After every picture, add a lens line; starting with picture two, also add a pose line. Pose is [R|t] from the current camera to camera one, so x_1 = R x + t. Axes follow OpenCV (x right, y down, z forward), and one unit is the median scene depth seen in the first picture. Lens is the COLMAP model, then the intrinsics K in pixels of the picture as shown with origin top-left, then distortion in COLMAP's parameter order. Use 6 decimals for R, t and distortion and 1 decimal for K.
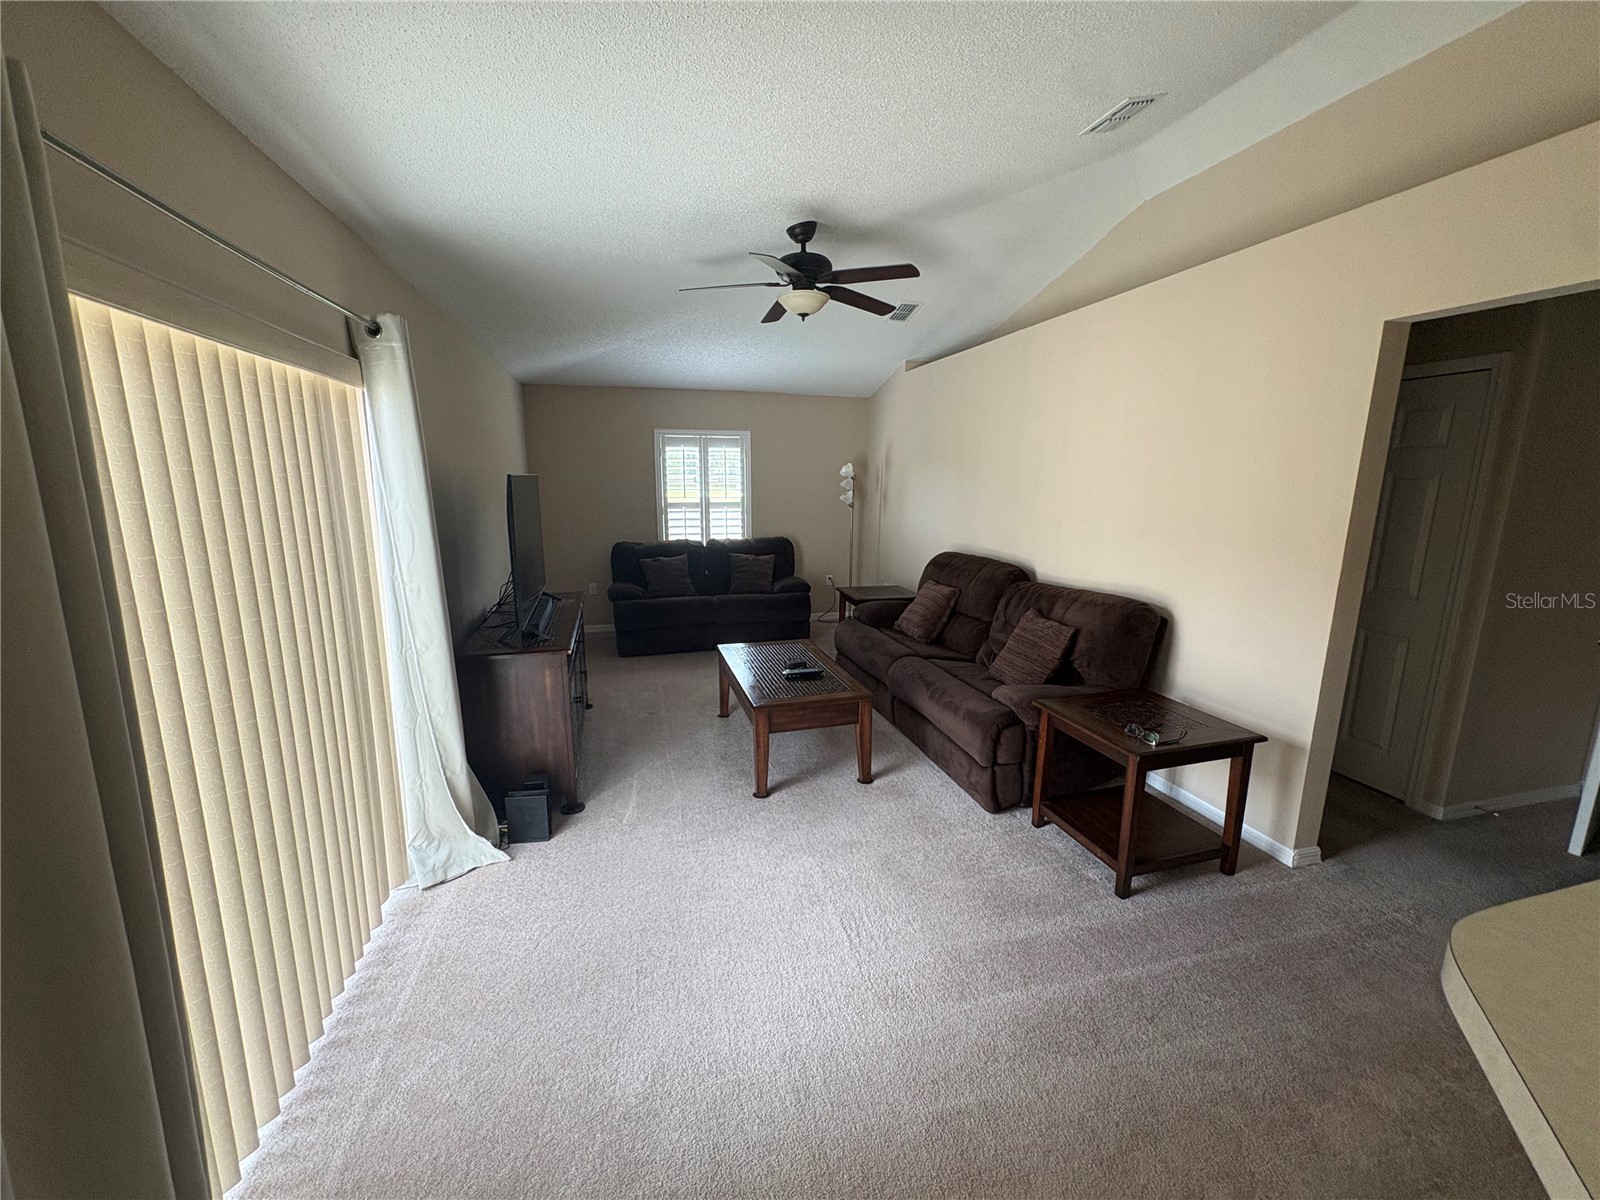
lens RADIAL K [[641.0, 0, 800.4], [0, 641.0, 595.3], [0, 0, 1]] dist [-0.003546, -0.000093]
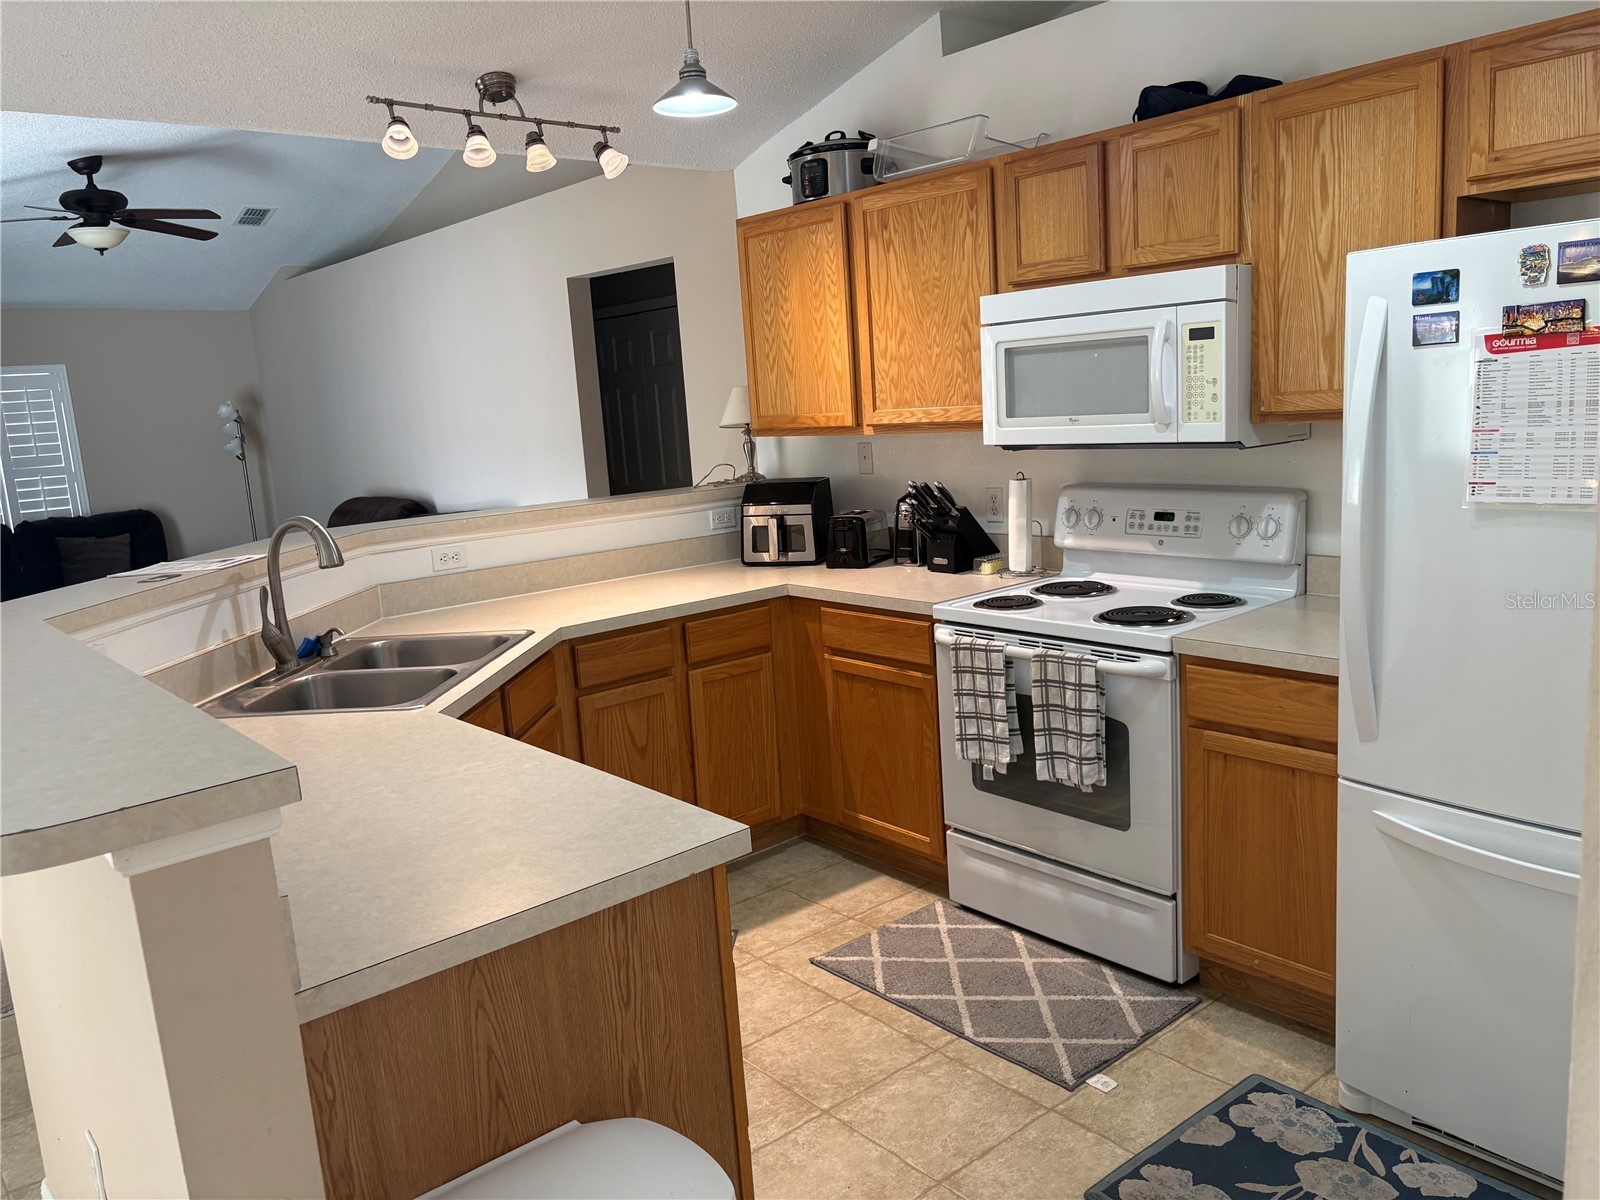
lens RADIAL K [[1211.6, 0, 804.3], [0, 1211.6, 593.0], [0, 0, 1]] dist [0.012168, 0.001538]
pose [[0.902247, -0.126397, 0.412280, 0.071135], [0.140213, 0.990116, -0.003296, 0.112182], [-0.407789, 0.060781, 0.911051, -0.538954]]
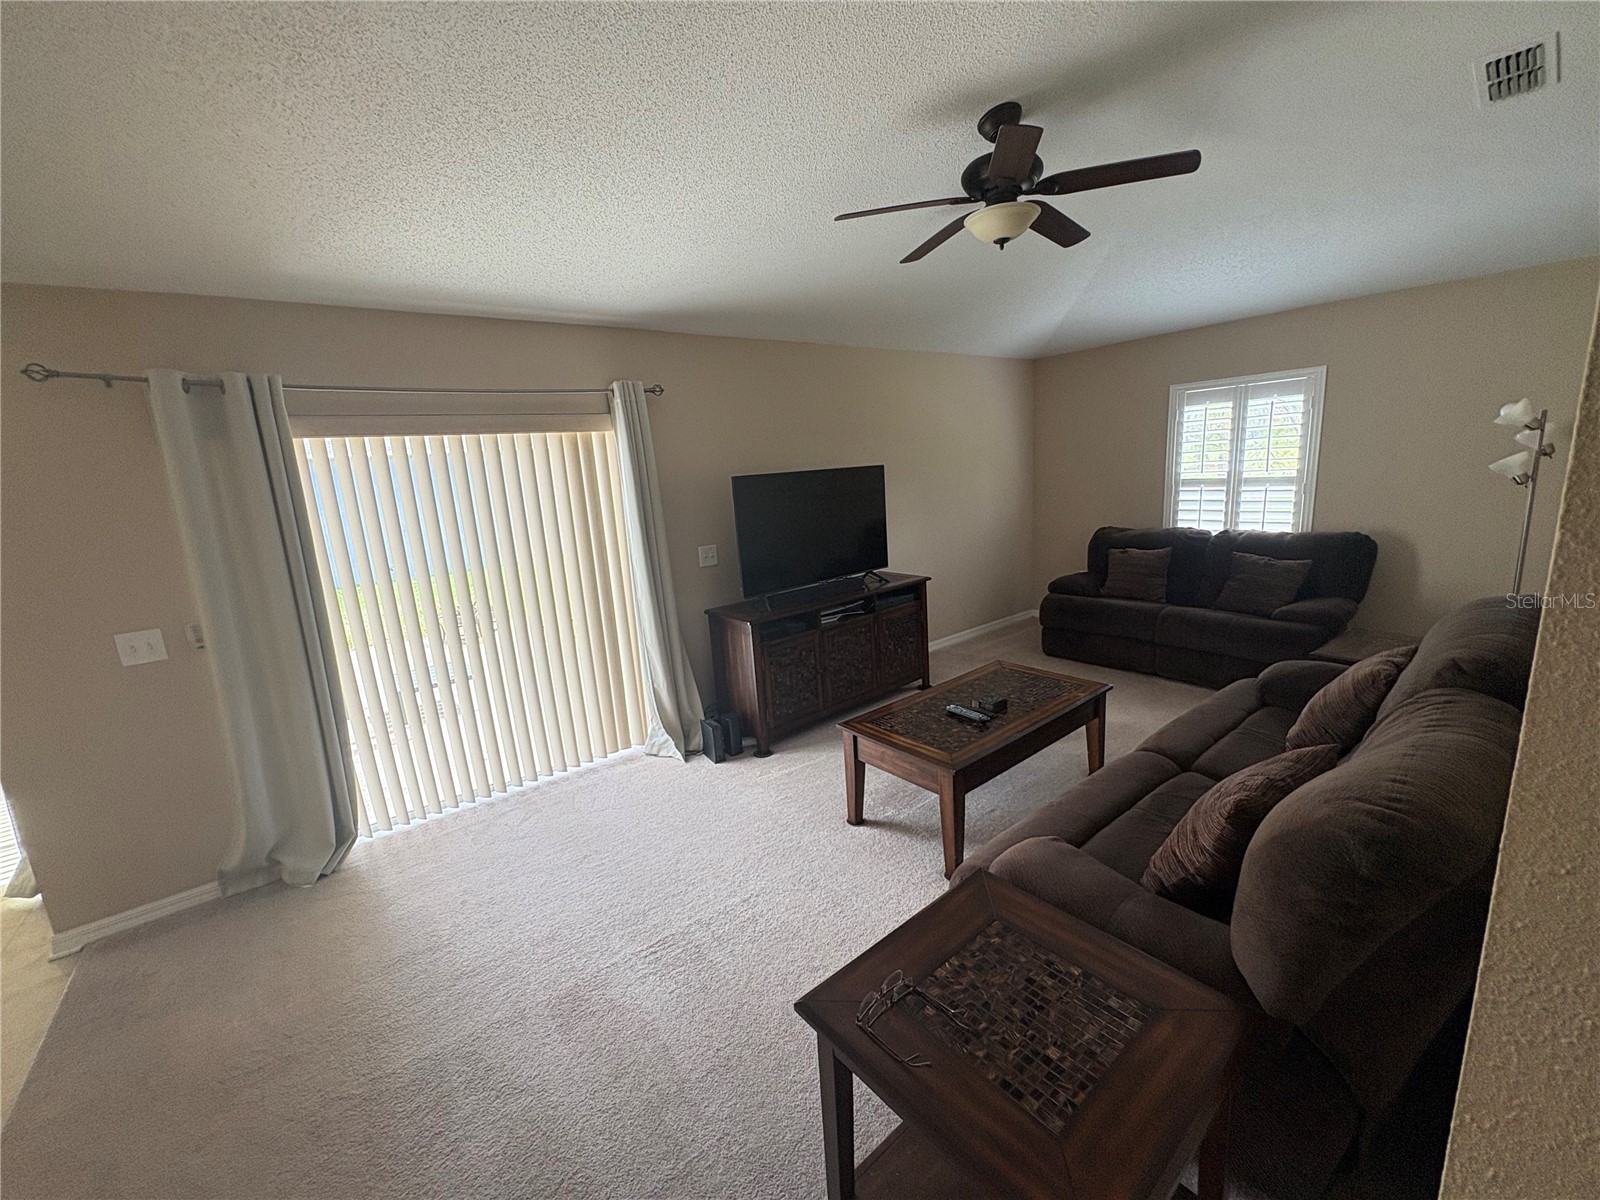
lens RADIAL K [[641.0, 0, 798.9], [0, 641.0, 603.7], [0, 0, 1]] dist [-0.003546, -0.000093]
pose [[0.390230, 0.167390, -0.905373, 0.340713], [-0.100446, 0.985205, 0.138856, -0.056733], [0.915222, 0.036755, 0.401271, 0.268062]]
